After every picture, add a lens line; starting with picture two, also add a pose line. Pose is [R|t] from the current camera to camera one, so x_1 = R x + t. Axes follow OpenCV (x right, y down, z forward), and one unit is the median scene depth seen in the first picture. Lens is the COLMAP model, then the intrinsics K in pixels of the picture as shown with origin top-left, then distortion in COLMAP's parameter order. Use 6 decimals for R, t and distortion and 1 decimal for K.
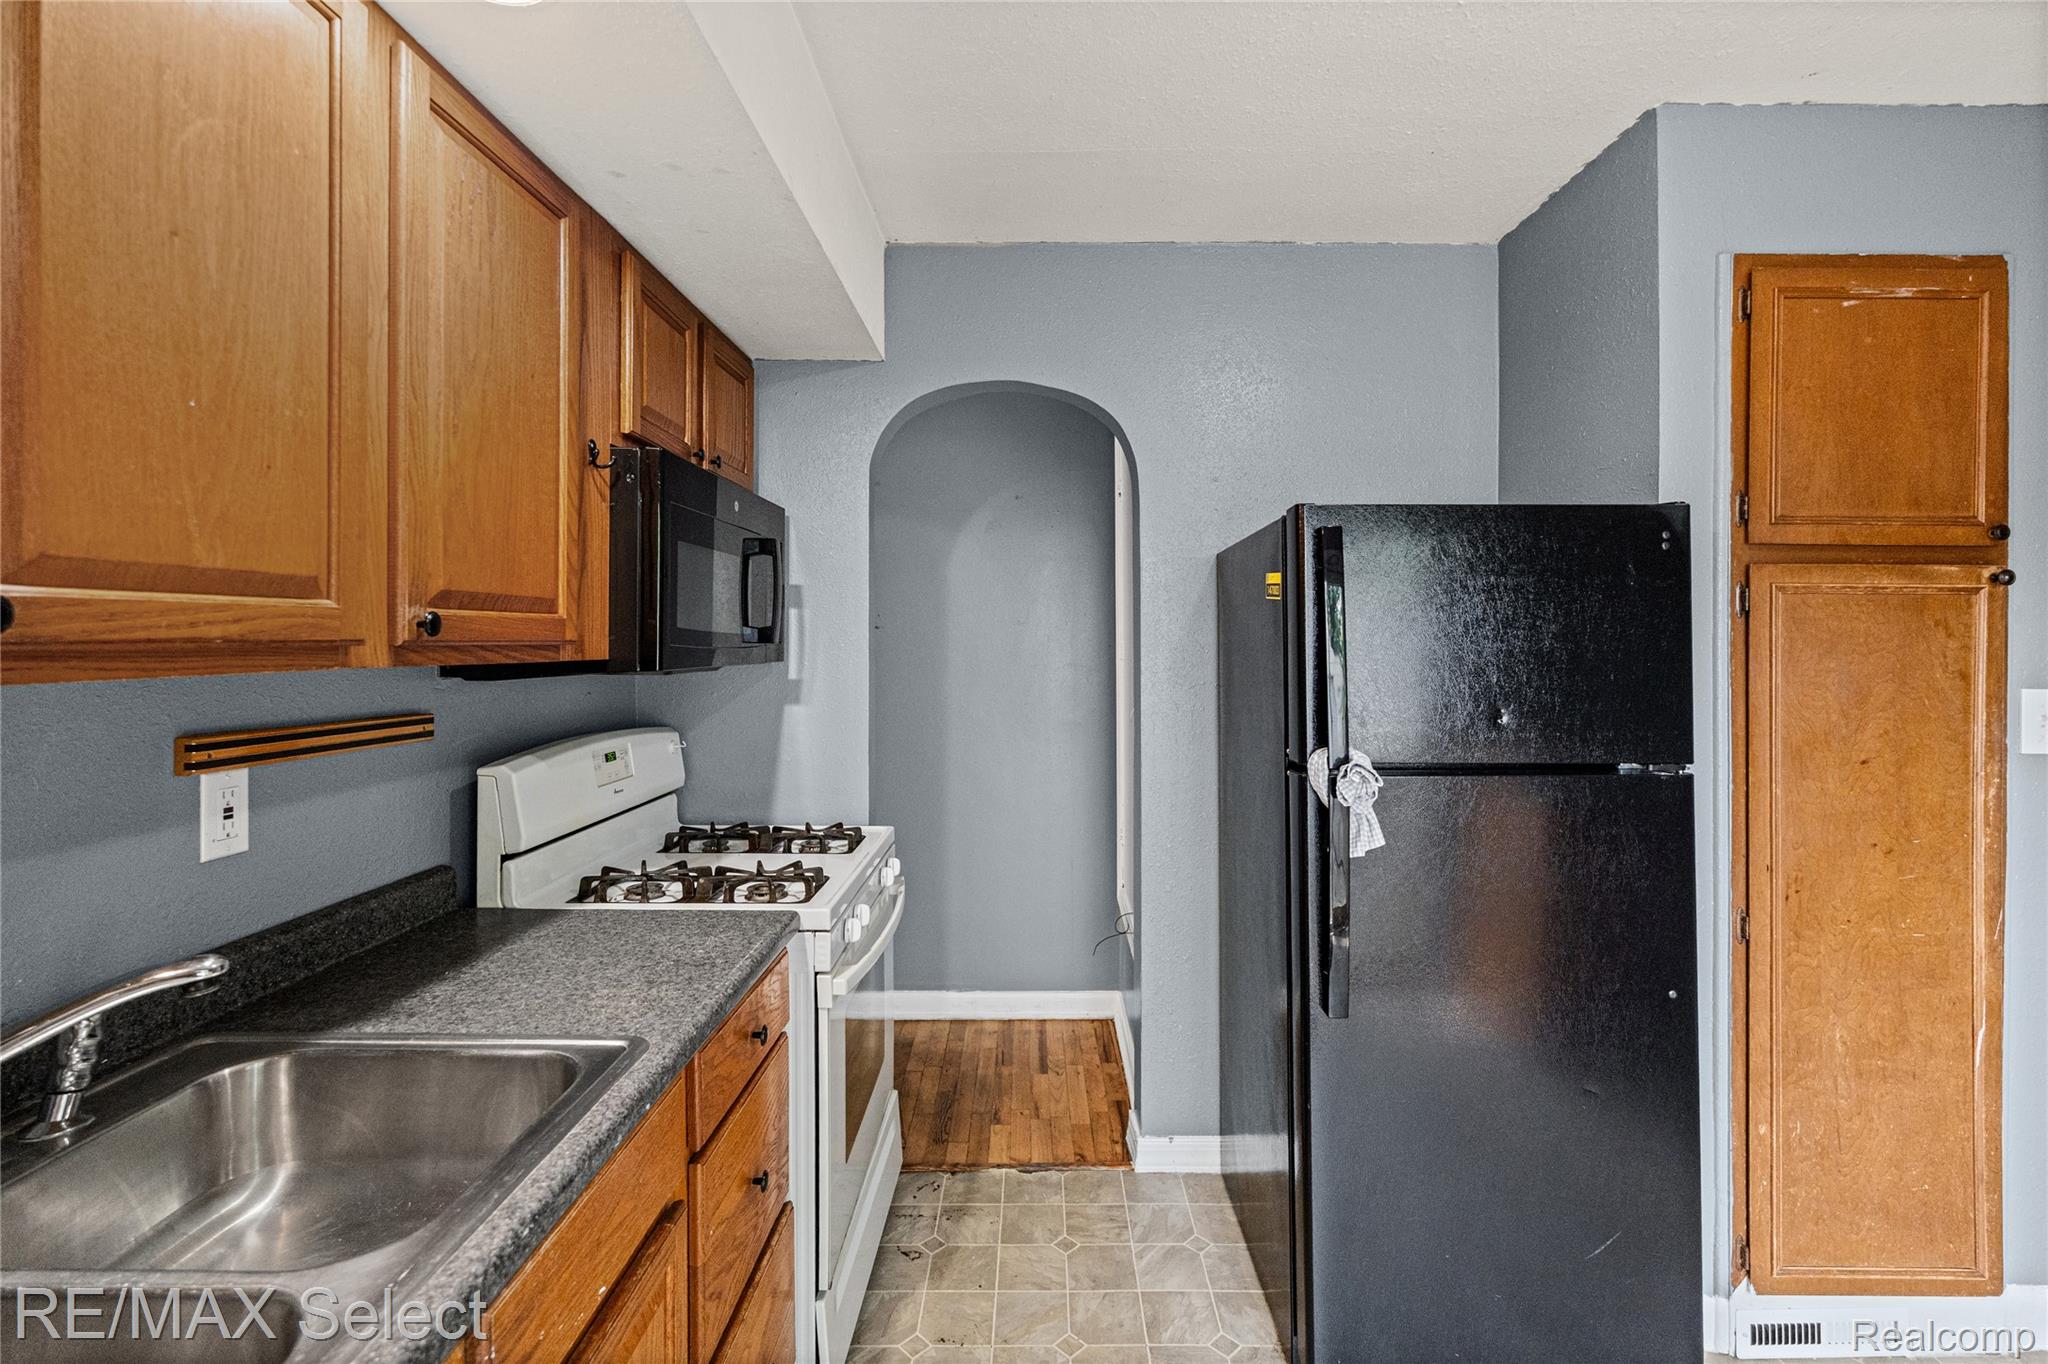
lens RADIAL K [[912.7, 0, 1039.9], [0, 912.7, 642.7], [0, 0, 1]] dist [-0.003515, 0.000093]
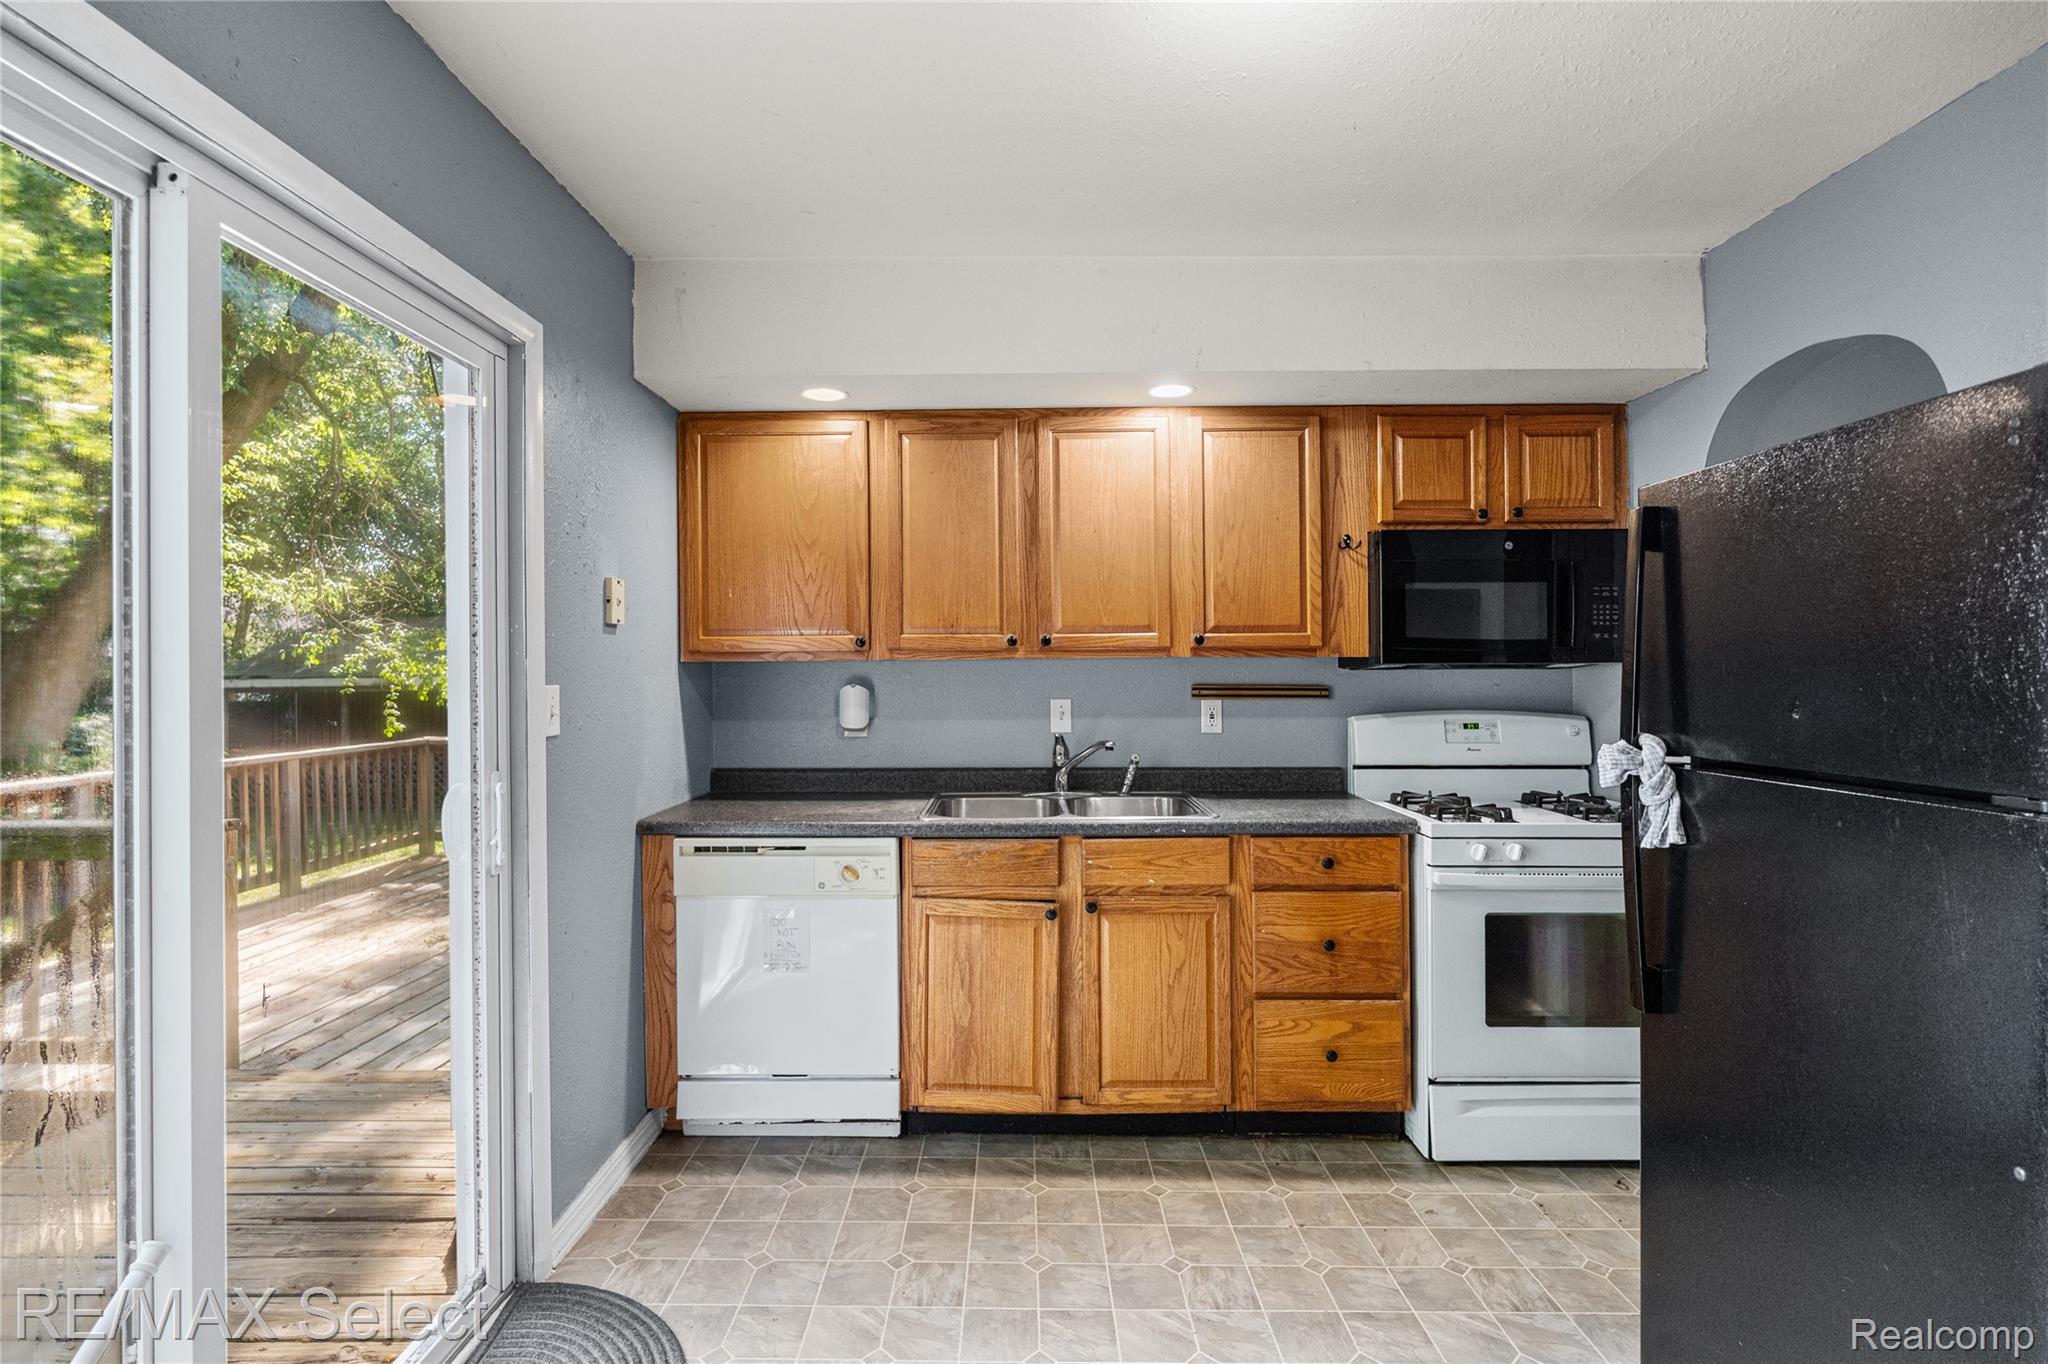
lens RADIAL K [[923.0, 0, 1021.7], [0, 923.0, 665.5], [0, 0, 1]] dist [-0.002392, -0.000265]
pose [[0.026409, -0.005314, -0.999637, 1.220759], [0.002369, 0.999983, -0.005253, 0.041096], [0.999648, -0.002229, 0.026421, 0.290379]]
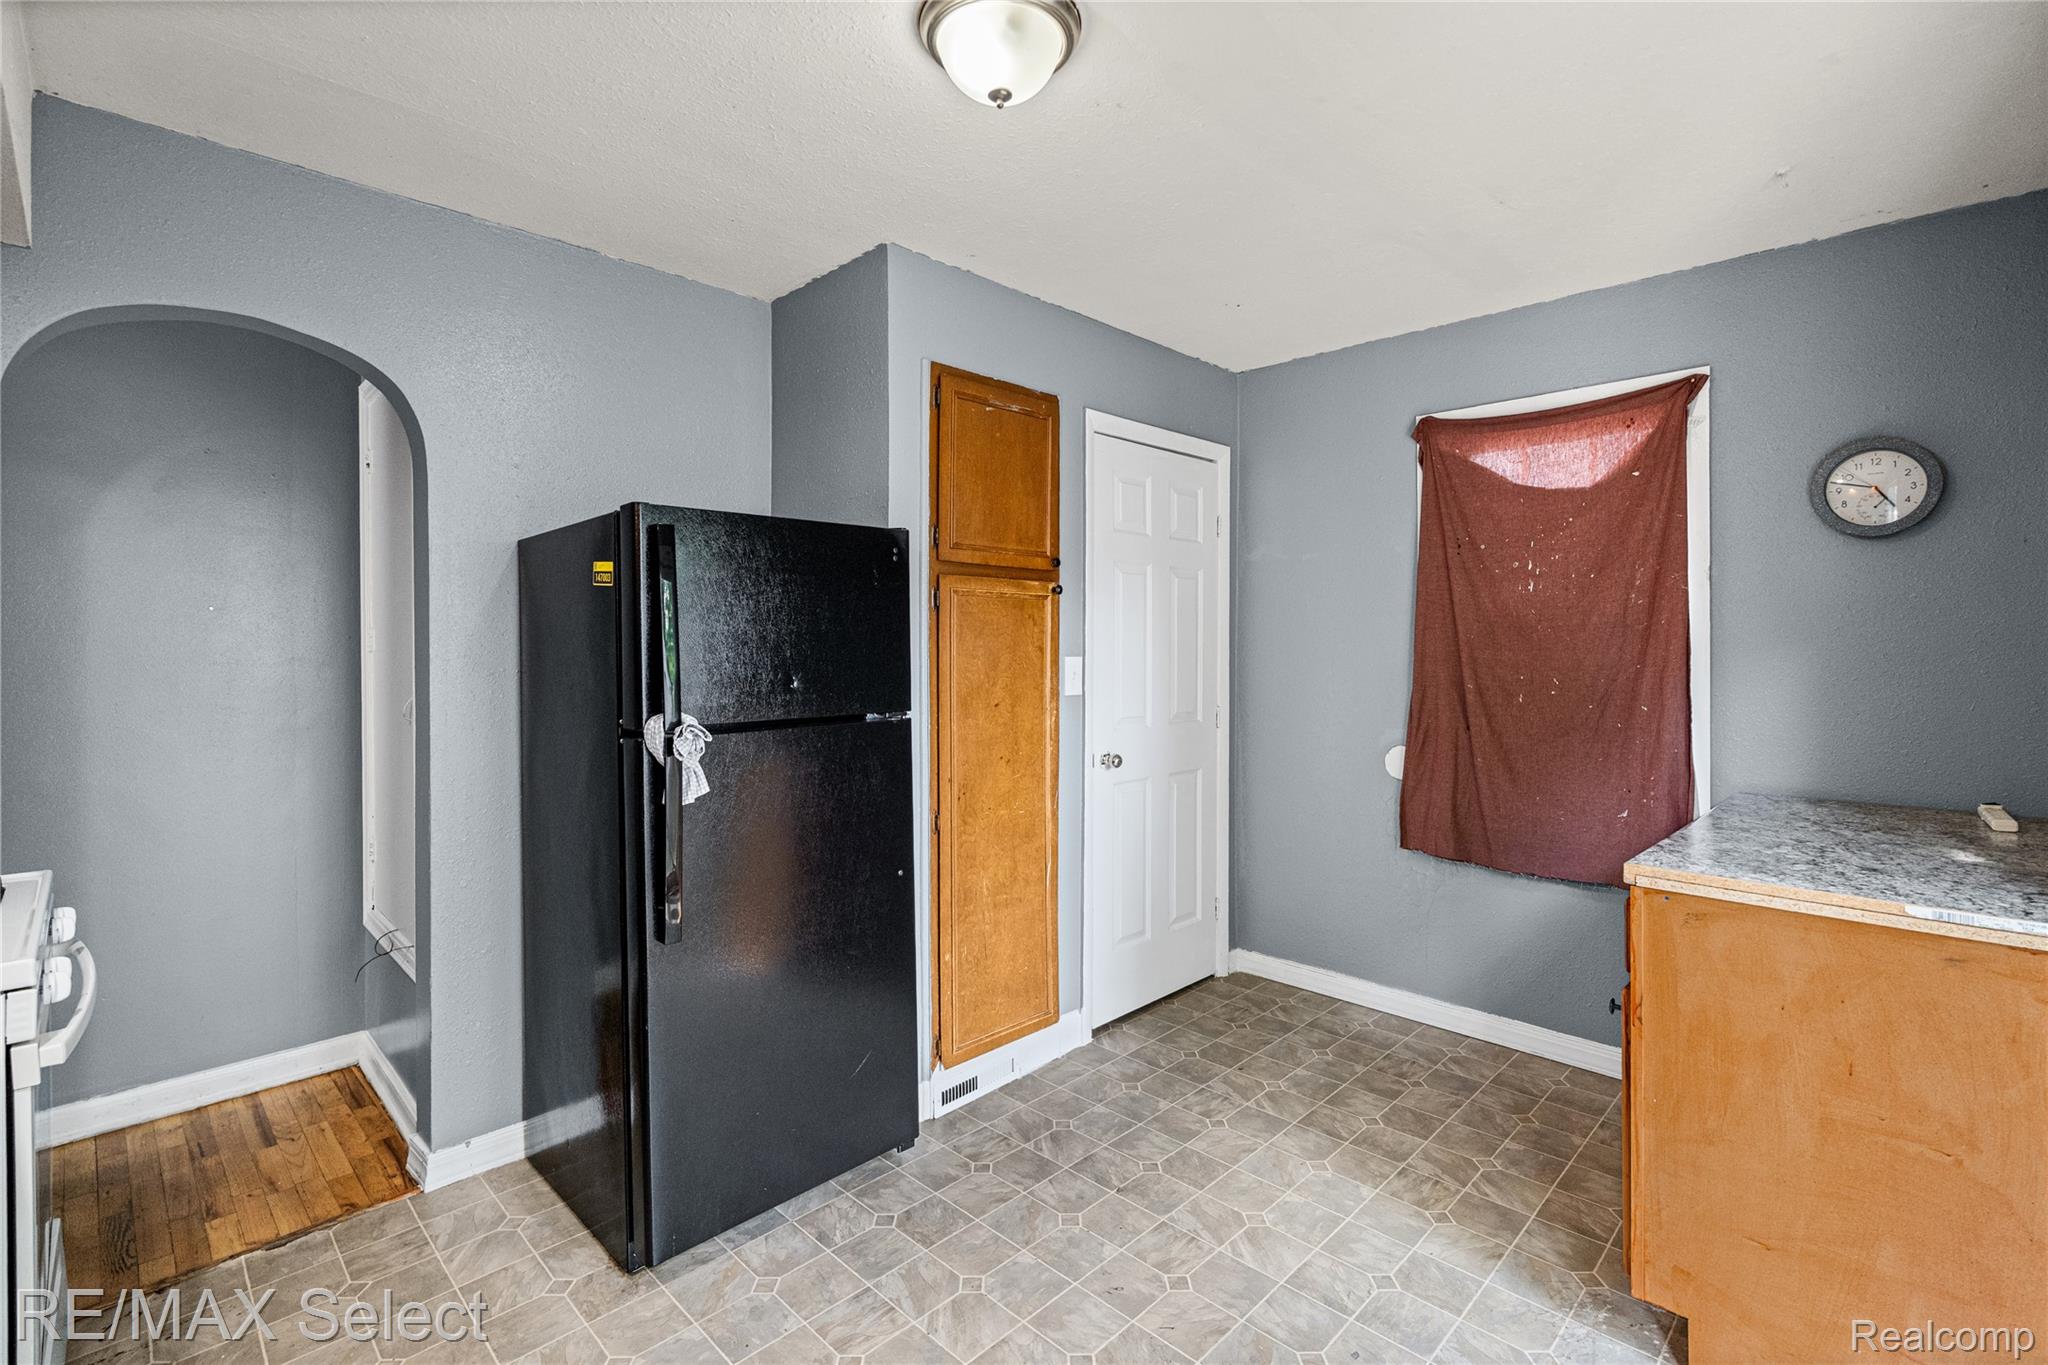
lens RADIAL K [[923.0, 0, 1021.7], [0, 923.0, 666.0], [0, 0, 1]] dist [-0.002392, -0.000265]
pose [[0.708712, -0.021071, 0.705183, -0.174759], [0.004620, 0.999671, 0.025227, 0.023755], [-0.705483, -0.014621, 0.708576, -0.147935]]
